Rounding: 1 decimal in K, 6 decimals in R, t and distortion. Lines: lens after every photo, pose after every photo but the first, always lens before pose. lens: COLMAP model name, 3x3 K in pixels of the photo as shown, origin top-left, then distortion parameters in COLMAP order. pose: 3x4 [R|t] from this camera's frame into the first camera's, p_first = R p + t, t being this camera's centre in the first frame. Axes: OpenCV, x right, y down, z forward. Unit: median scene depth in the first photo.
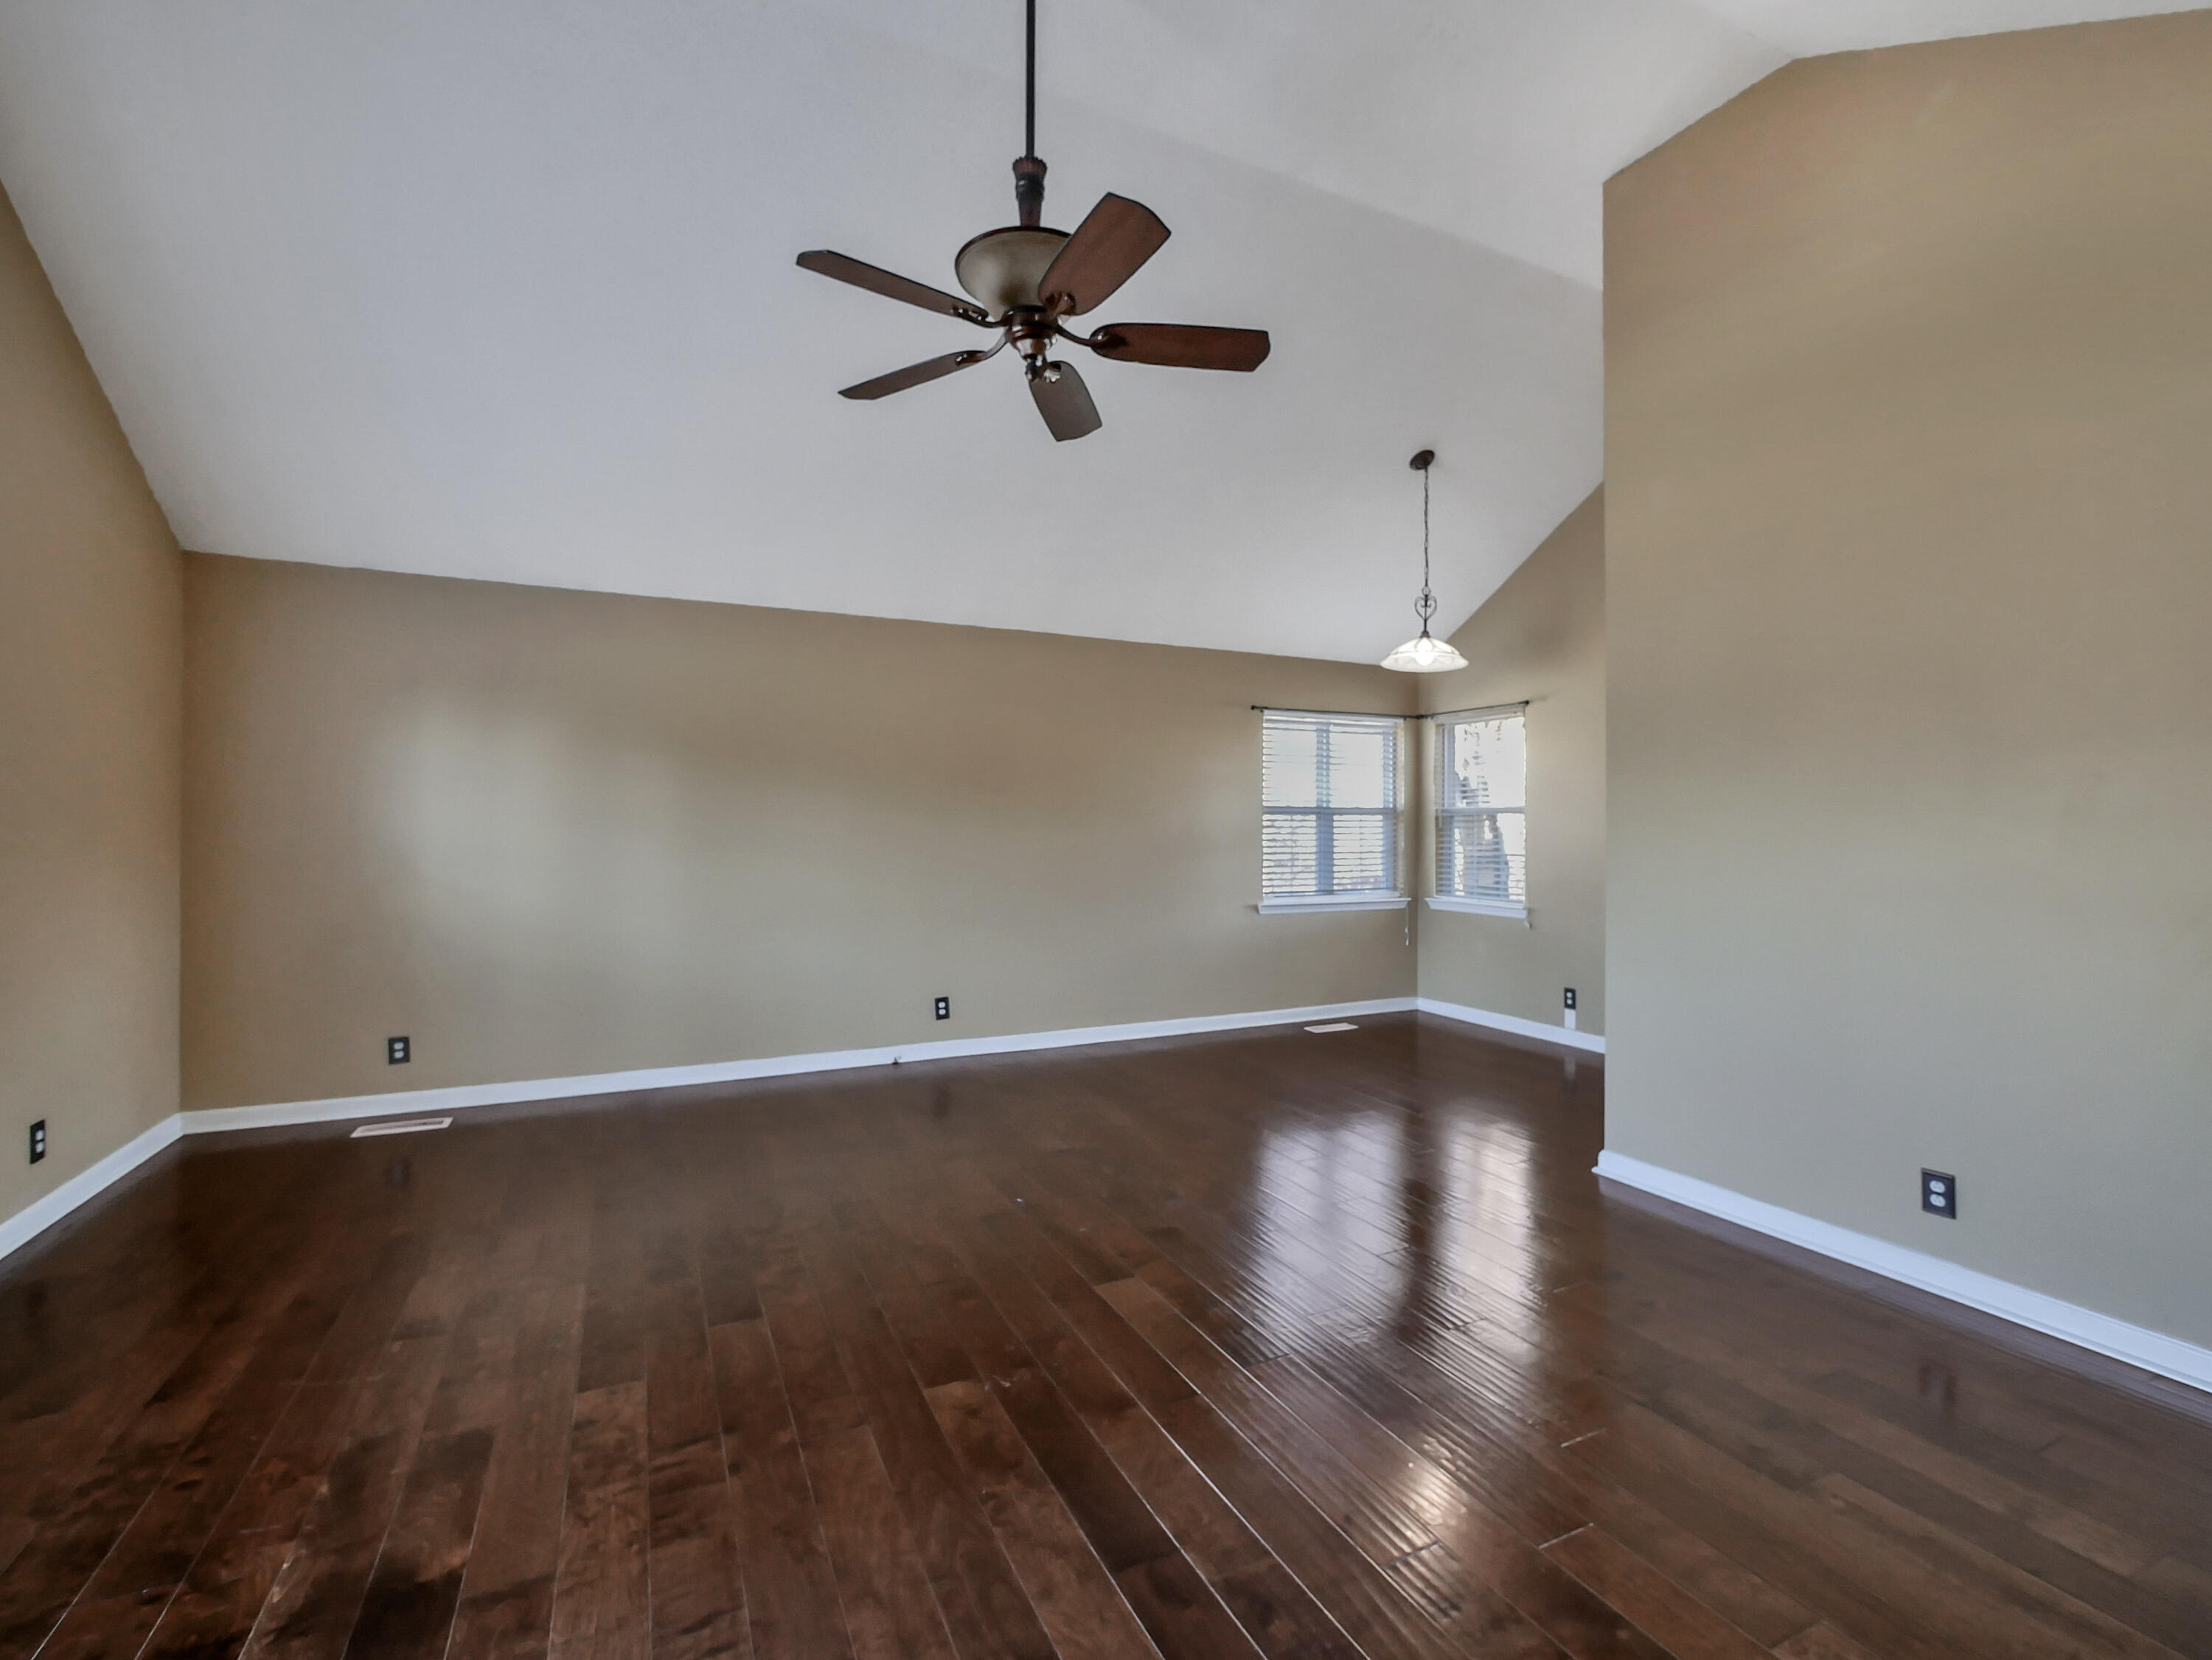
lens RADIAL K [[977.6, 0, 1106.0], [0, 977.6, 830.0], [0, 0, 1]] dist [-0.002857, 0.000435]
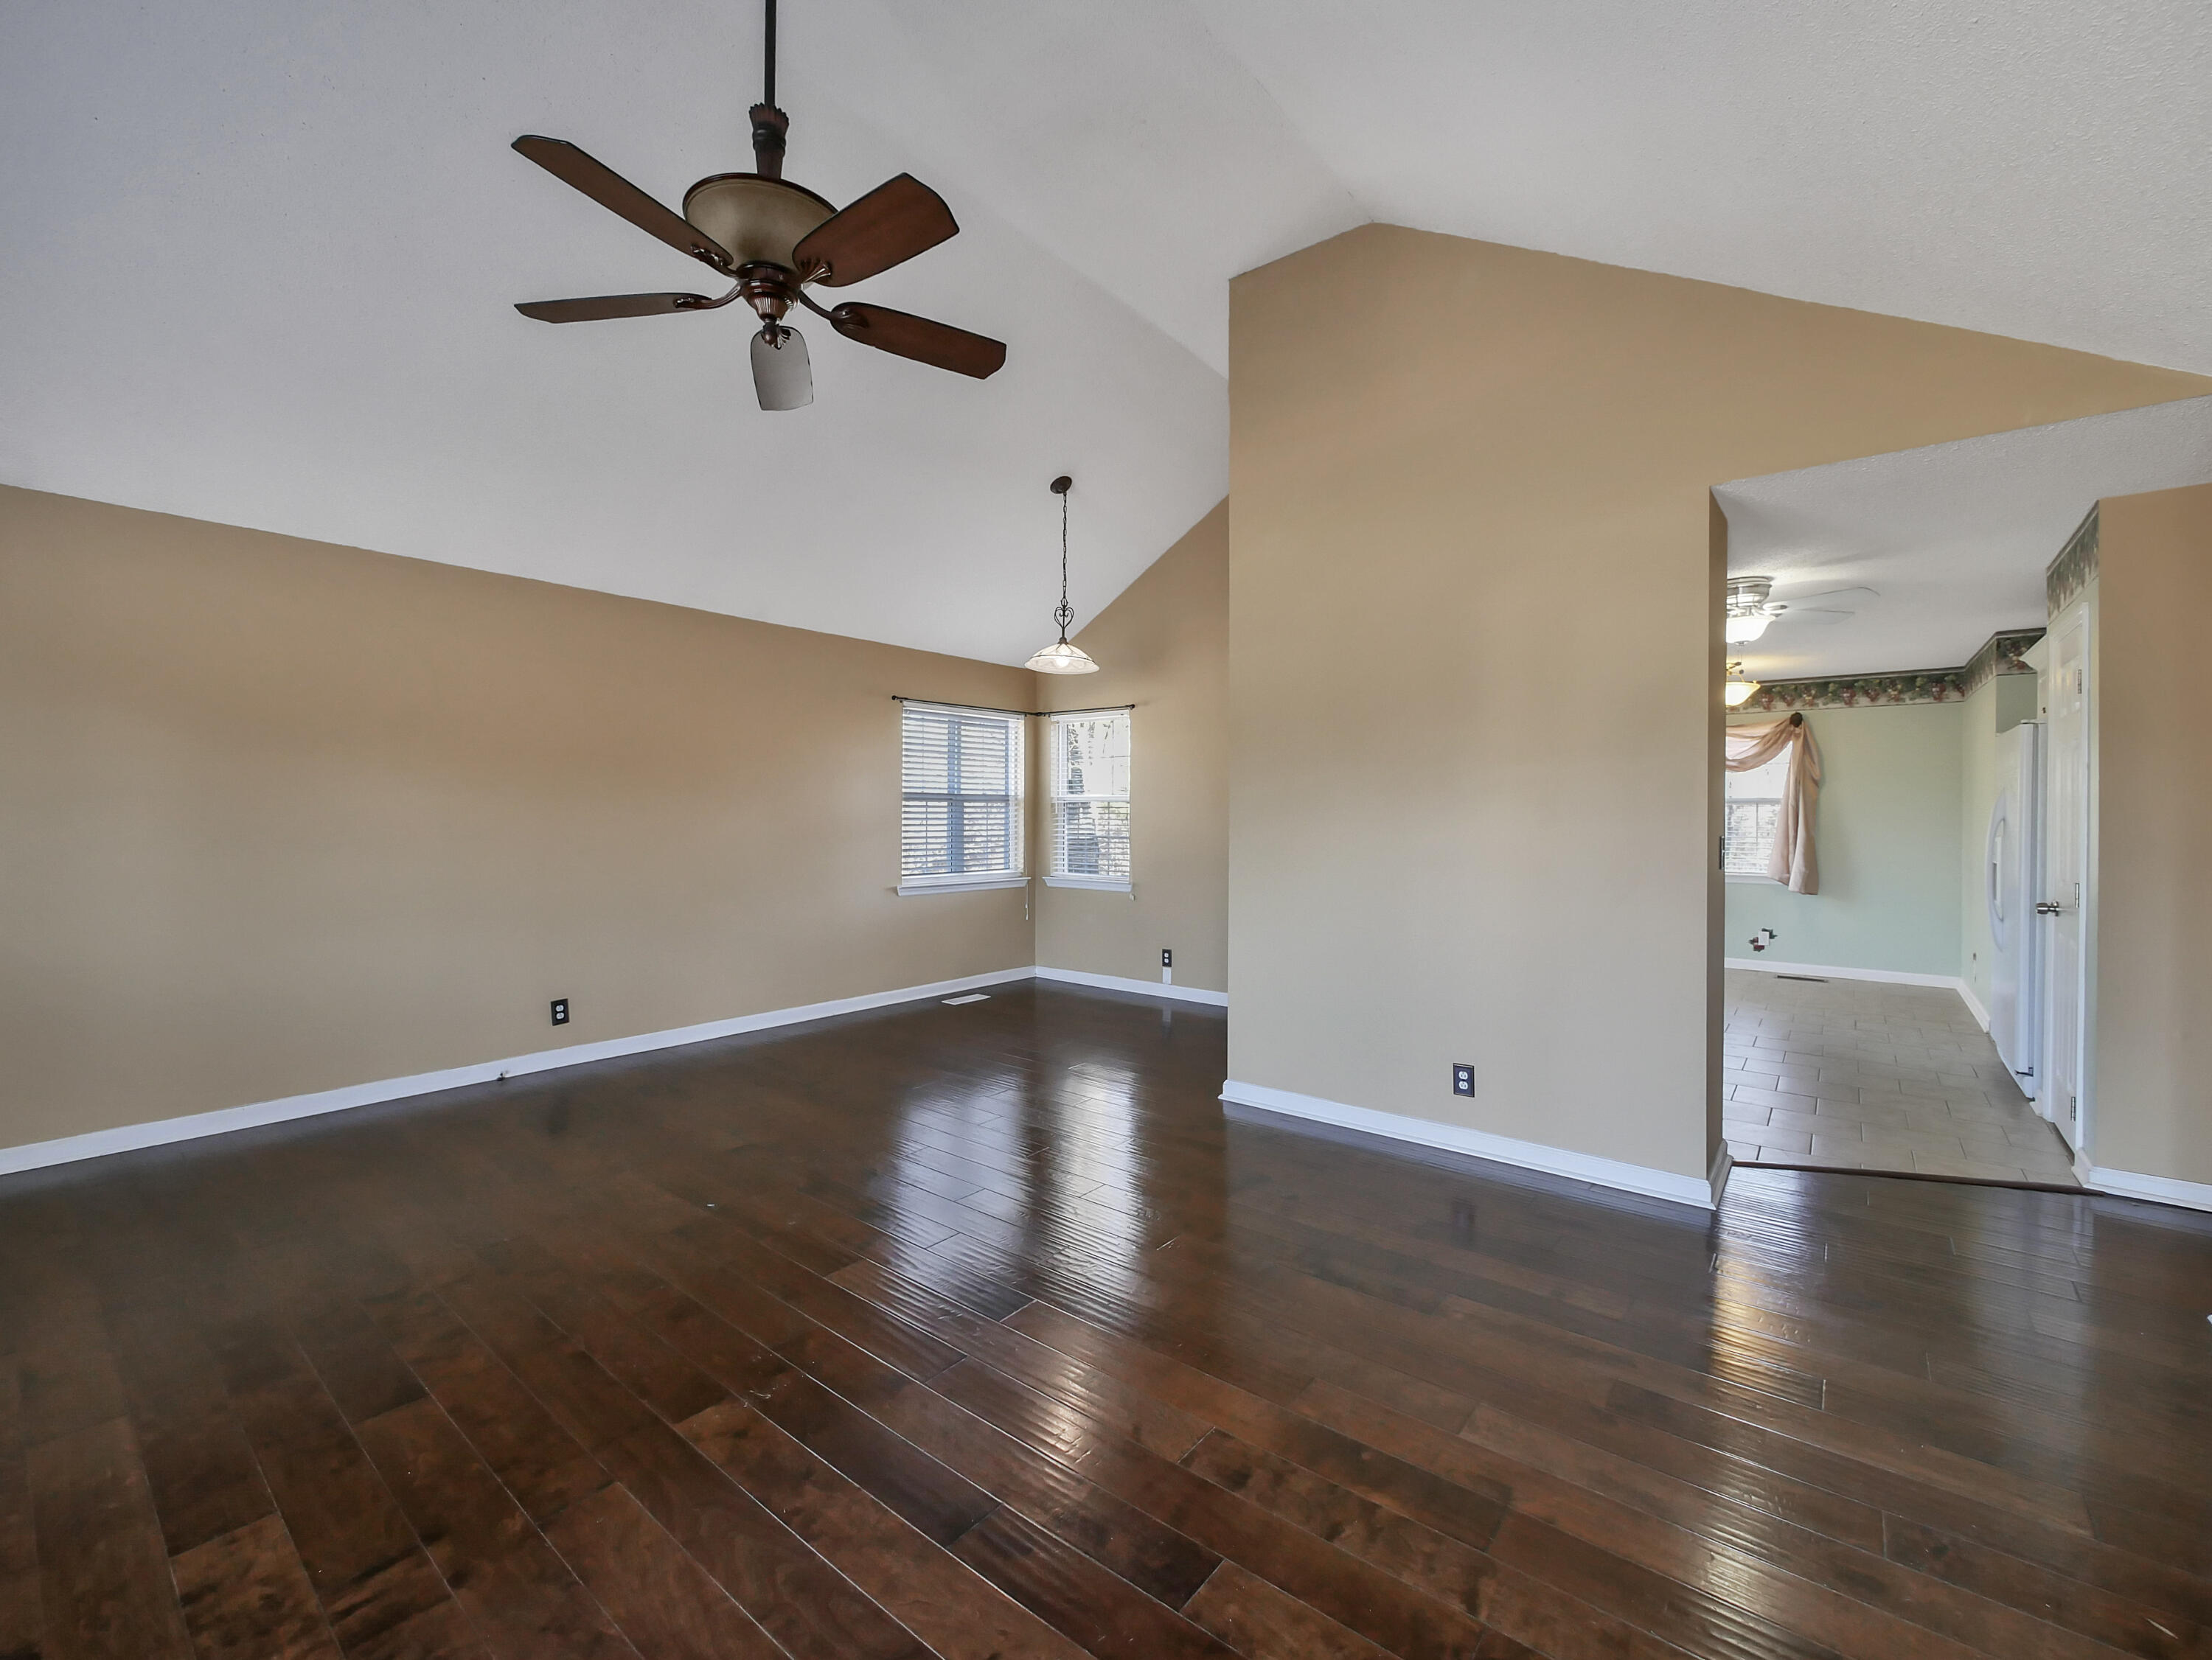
lens RADIAL K [[921.0, 0, 1101.3], [0, 921.0, 822.1], [0, 0, 1]] dist [-0.001777, 0.000193]
pose [[0.905510, -0.001472, 0.424323, -0.149822], [-0.001358, 0.999979, 0.006366, 0.001613], [-0.424323, -0.006341, 0.905489, 0.042822]]
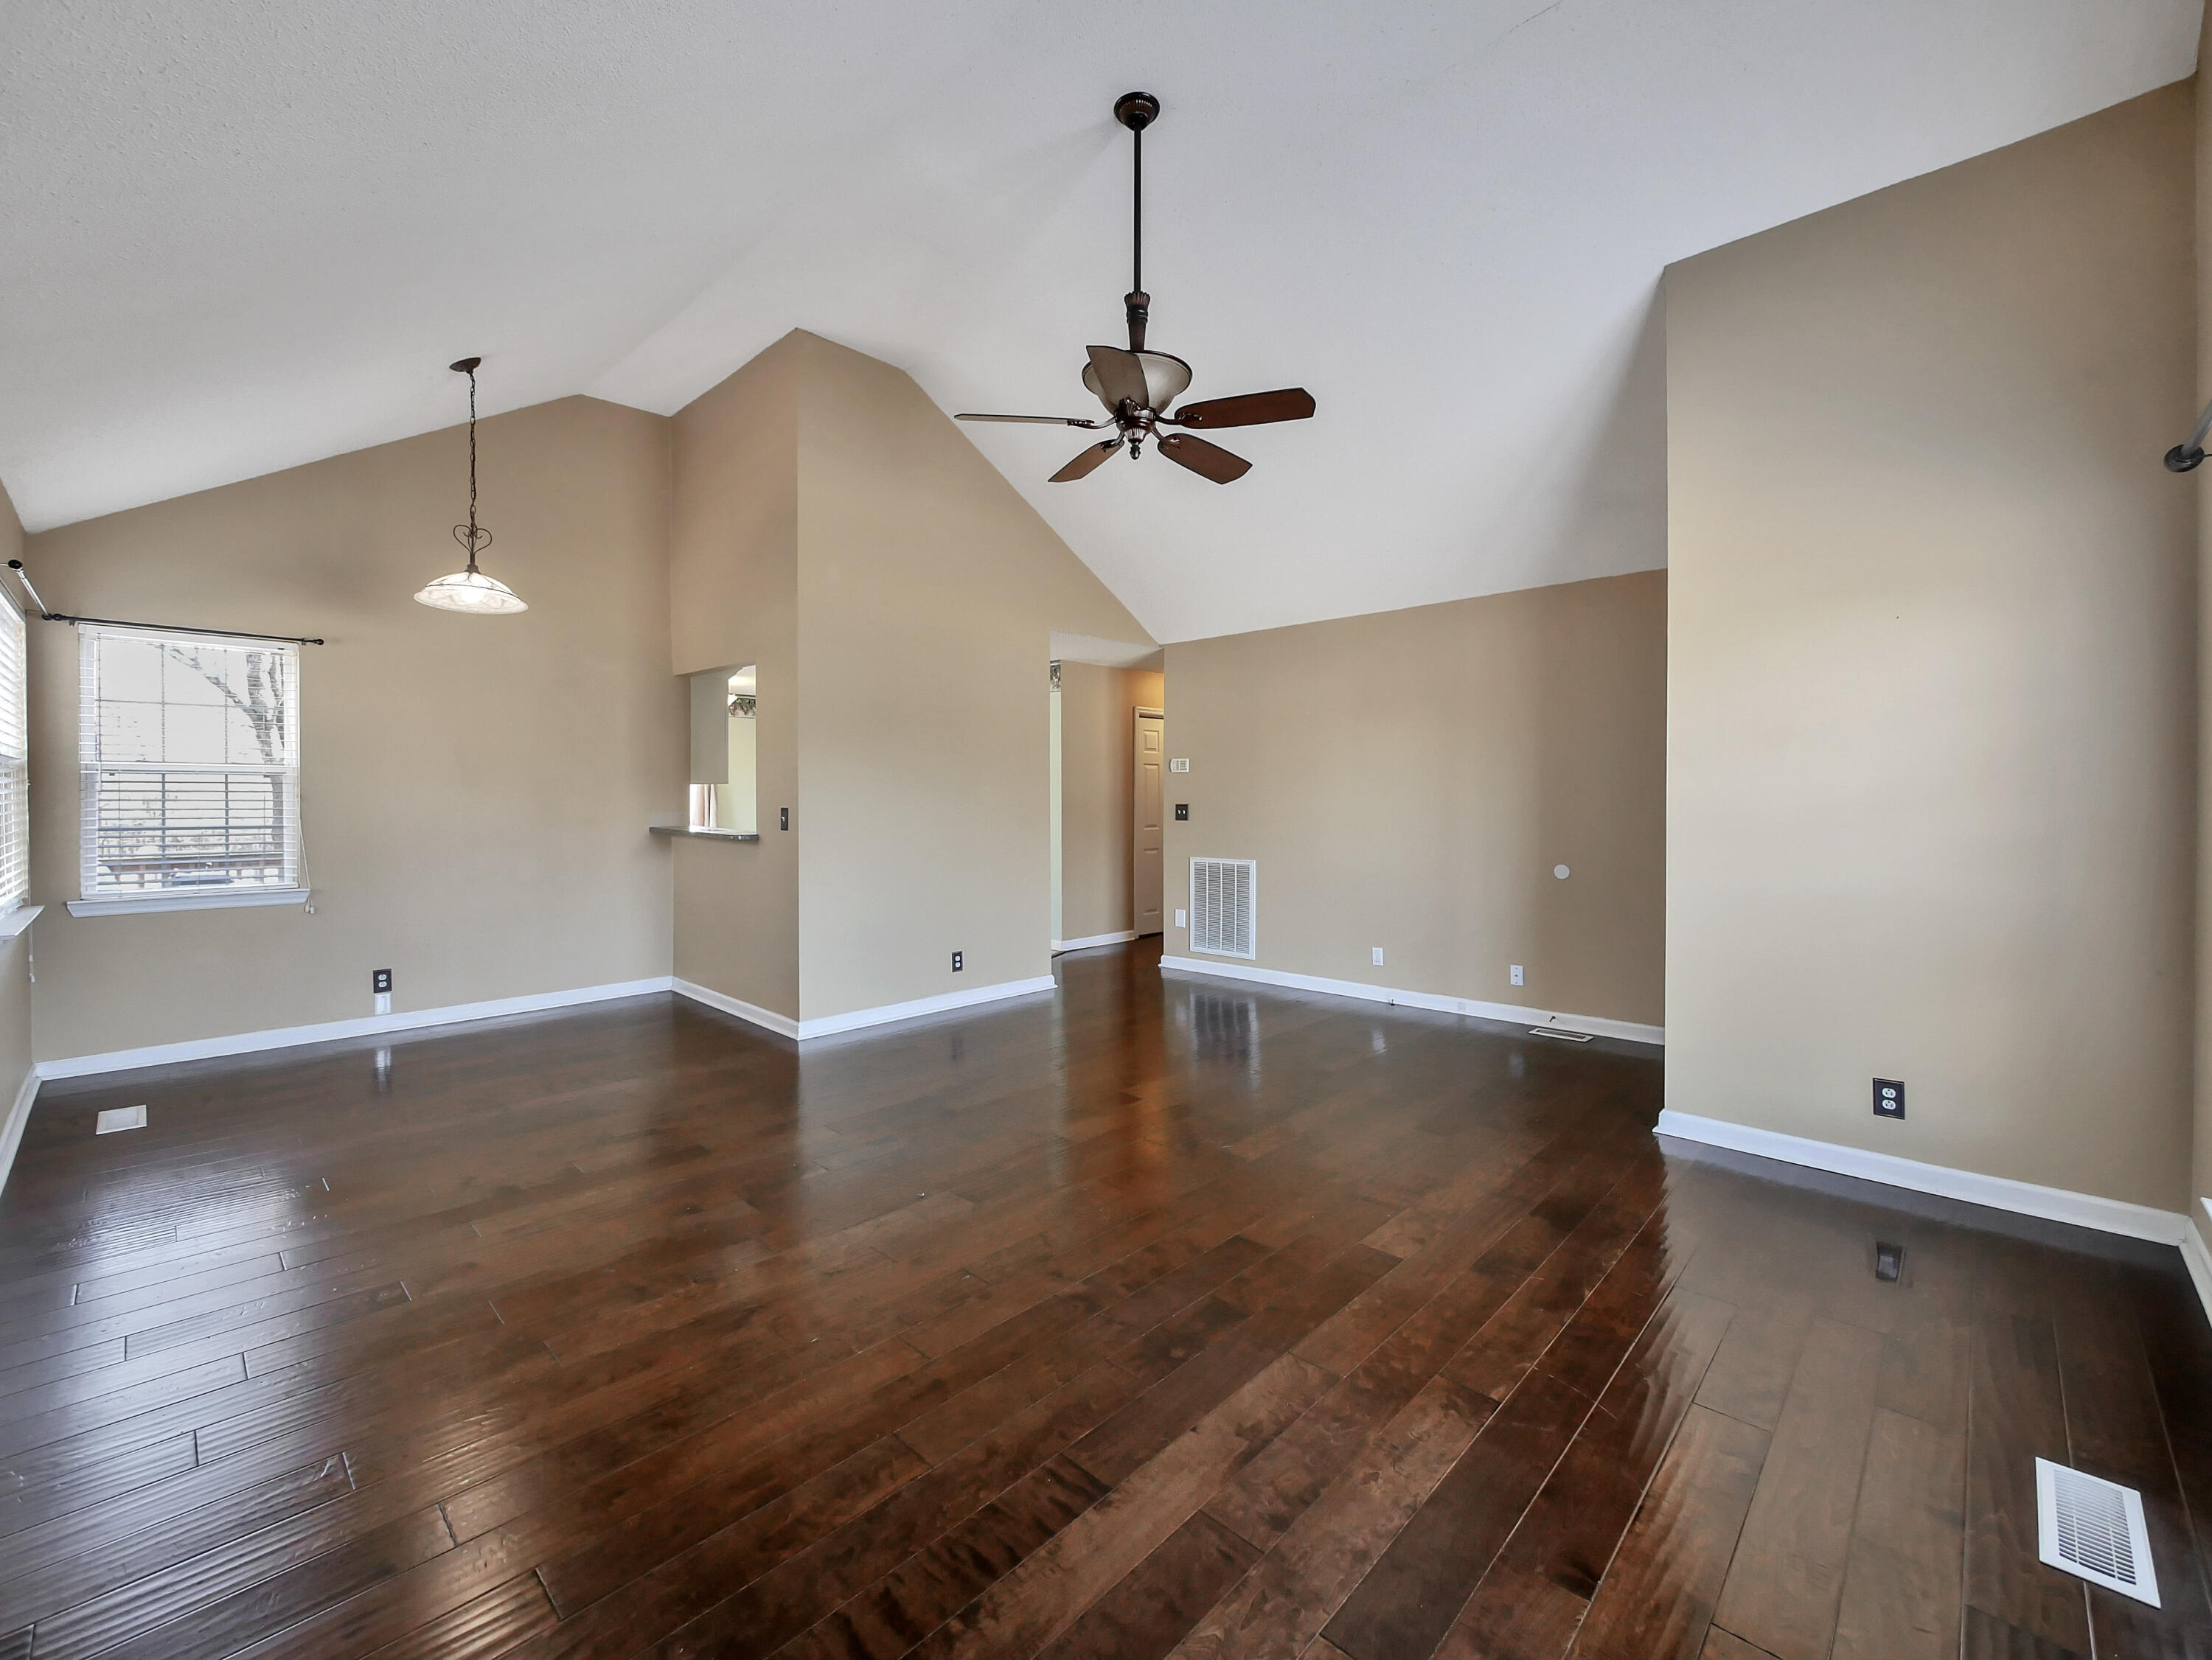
lens RADIAL K [[926.0, 0, 1115.8], [0, 926.0, 816.3], [0, 0, 1]] dist [-0.002964, -0.000086]
pose [[-0.350507, -0.023964, 0.936253, -1.172356], [-0.000857, 0.999680, 0.025267, -0.005860], [-0.936560, 0.008054, -0.350416, 1.372385]]
